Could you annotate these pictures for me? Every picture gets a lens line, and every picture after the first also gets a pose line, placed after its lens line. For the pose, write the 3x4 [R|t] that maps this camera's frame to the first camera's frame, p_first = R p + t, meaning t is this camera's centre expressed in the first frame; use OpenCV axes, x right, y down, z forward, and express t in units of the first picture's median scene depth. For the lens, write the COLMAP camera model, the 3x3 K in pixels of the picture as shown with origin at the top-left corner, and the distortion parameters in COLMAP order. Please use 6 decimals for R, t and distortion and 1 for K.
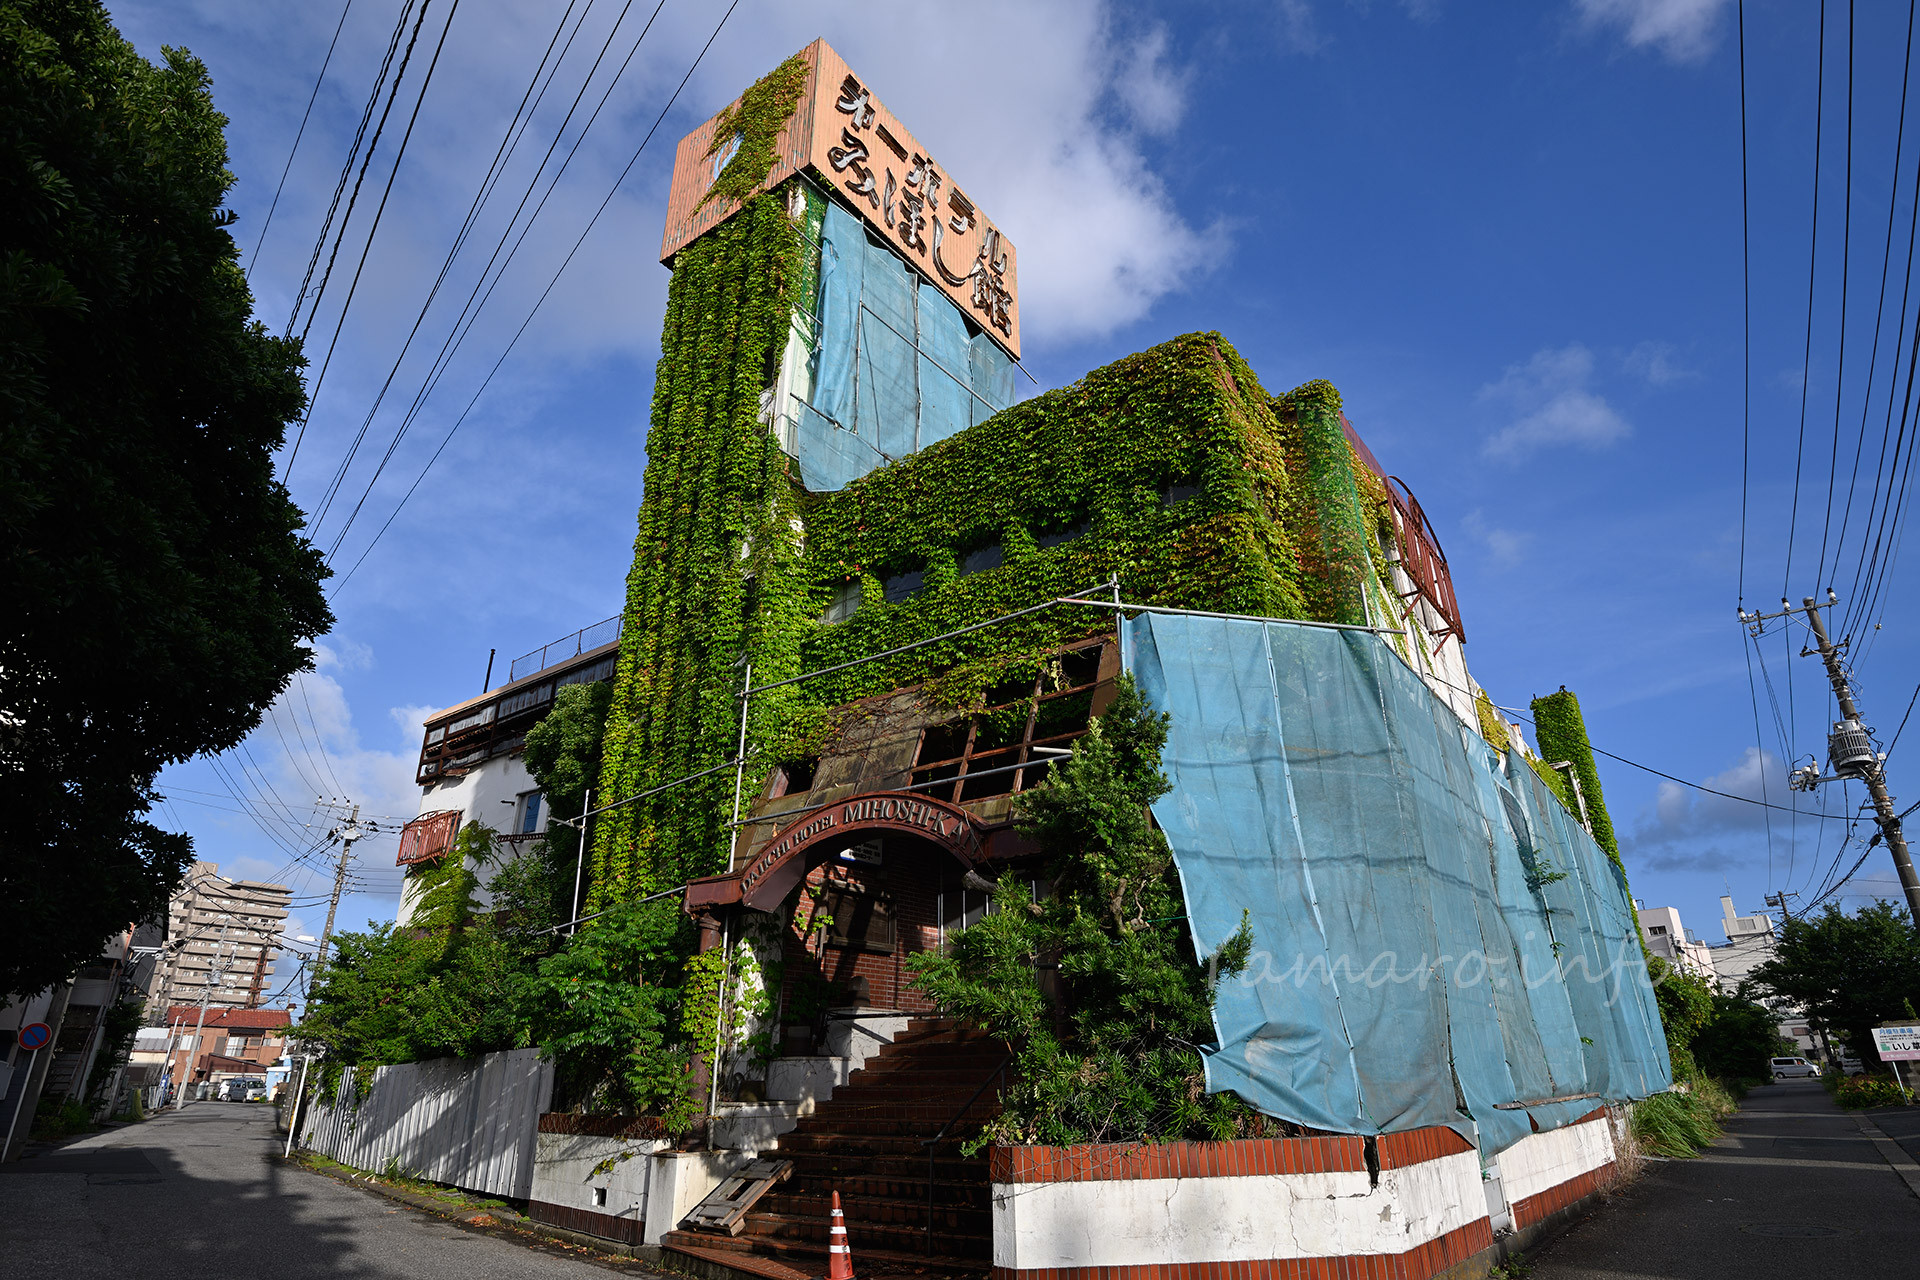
lens RADIAL K [[980.8, 0, 960.0], [0, 980.8, 640.0], [0, 0, 1]] dist [-0.001772, -0.021688]
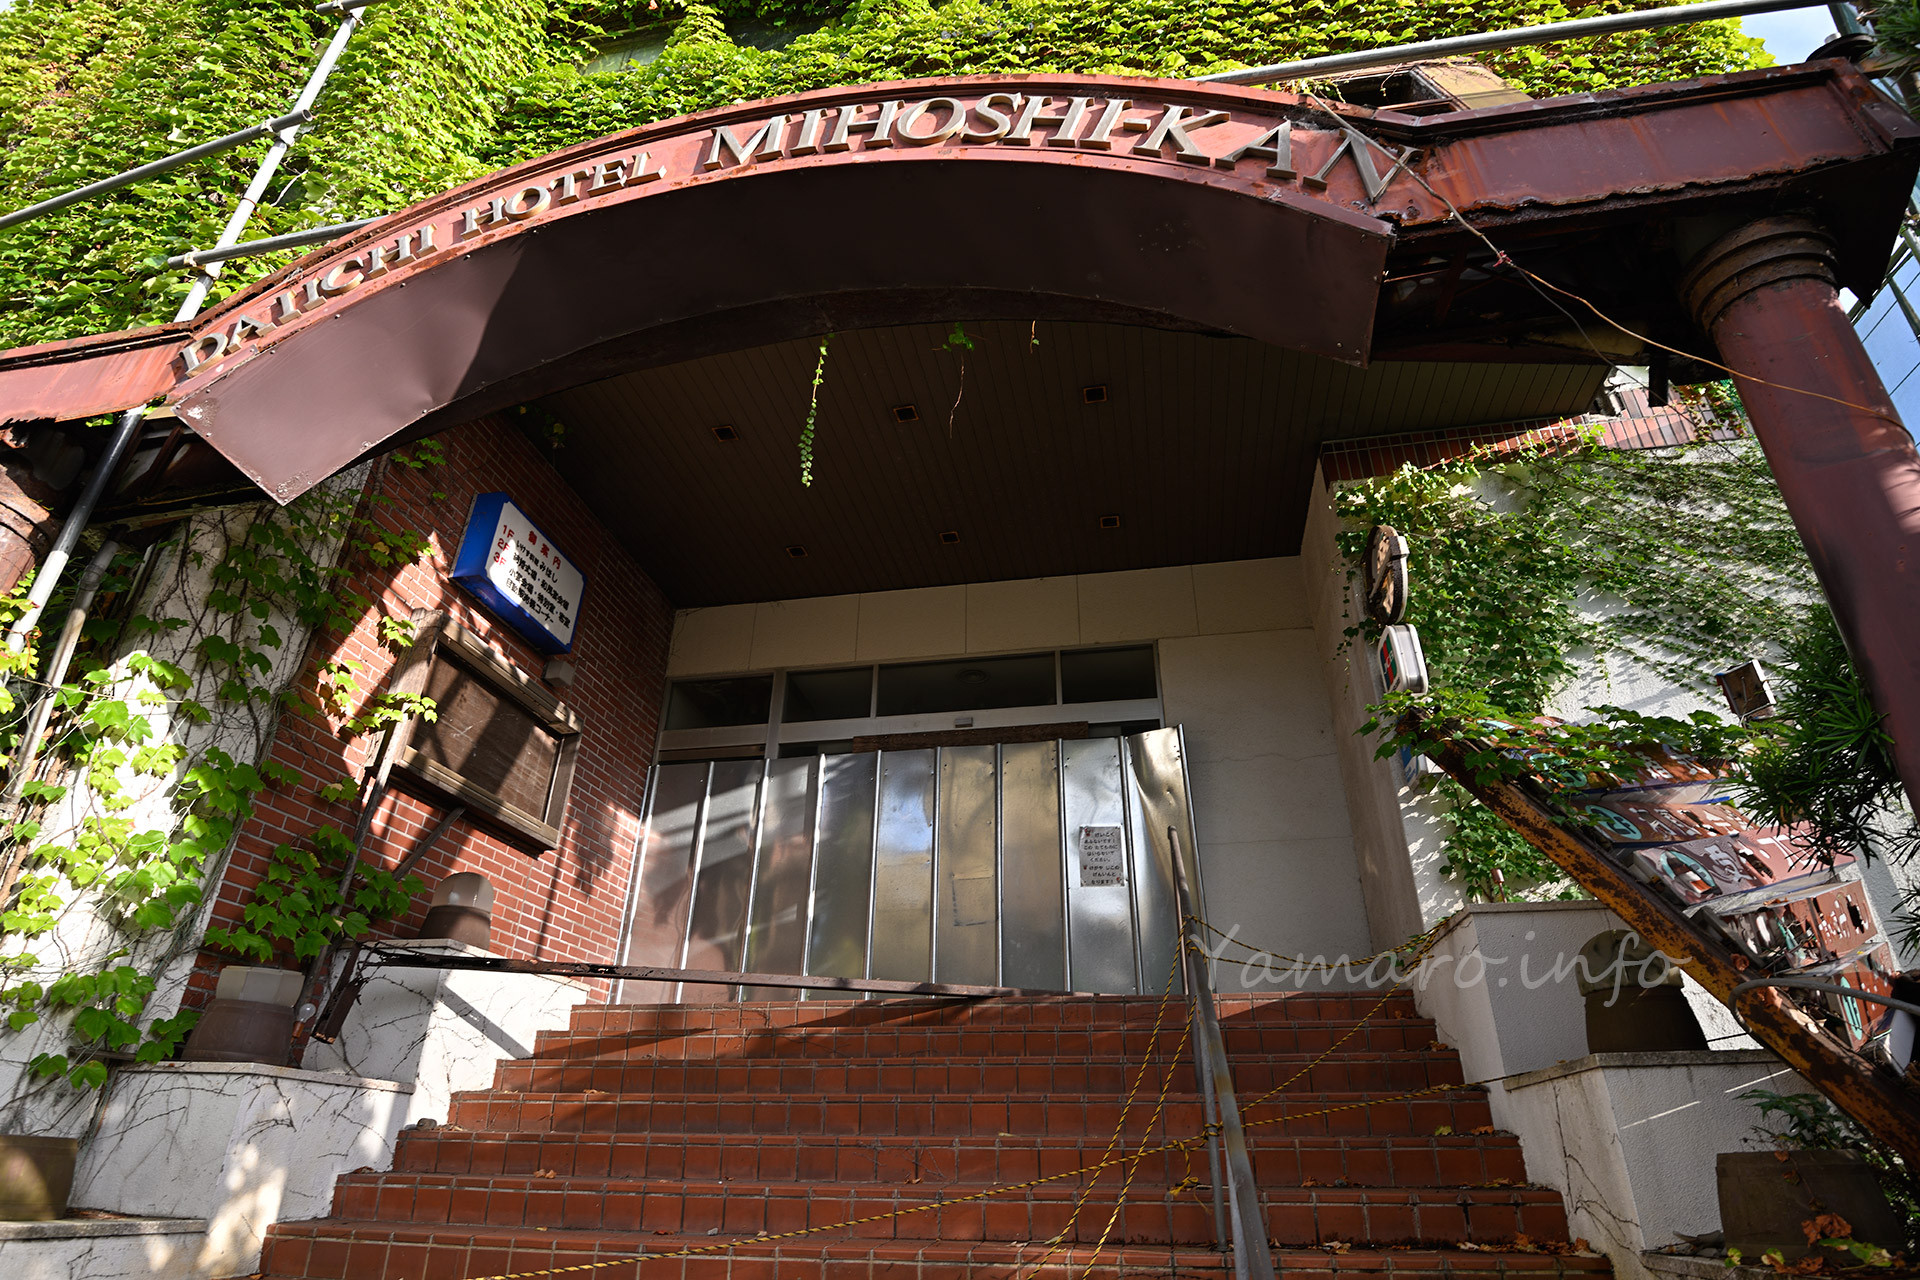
lens RADIAL K [[980.8, 0, 960.0], [0, 980.8, 640.0], [0, 0, 1]] dist [-0.001772, -0.021688]
pose [[0.893688, 0.231668, 0.384256, -0.102823], [-0.201751, 0.972418, -0.117047, 0.266598], [-0.400773, 0.027080, 0.915777, 0.587773]]
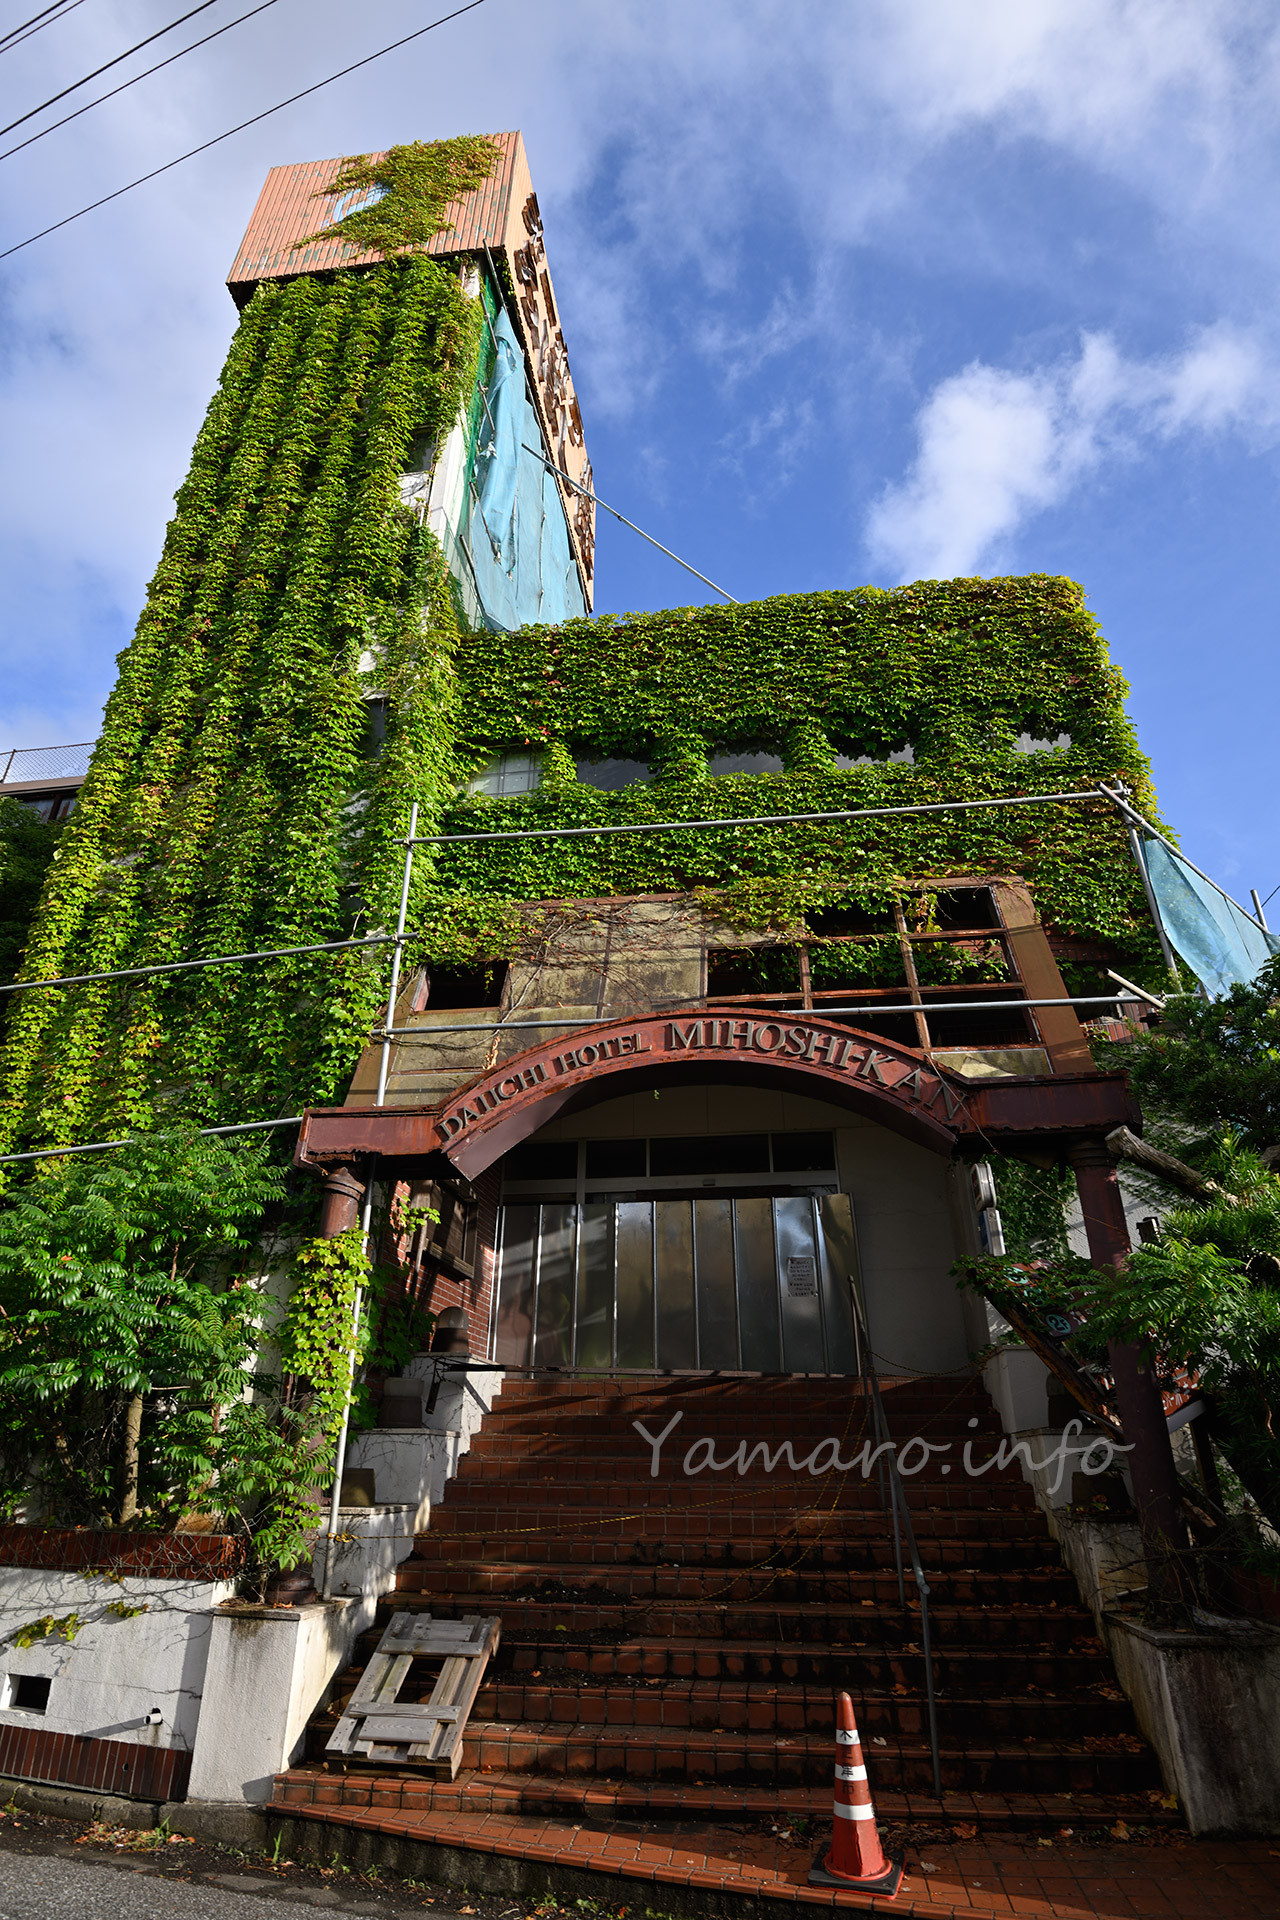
lens RADIAL K [[980.8, 0, 621.0], [0, 980.8, 948.9], [0, 0, 1]] dist [-0.001772, -0.021688]
pose [[0.882637, 0.236318, 0.406331, -0.334747], [-0.208264, 0.971563, -0.112656, 0.162793], [-0.421399, 0.014810, 0.906754, 0.357658]]
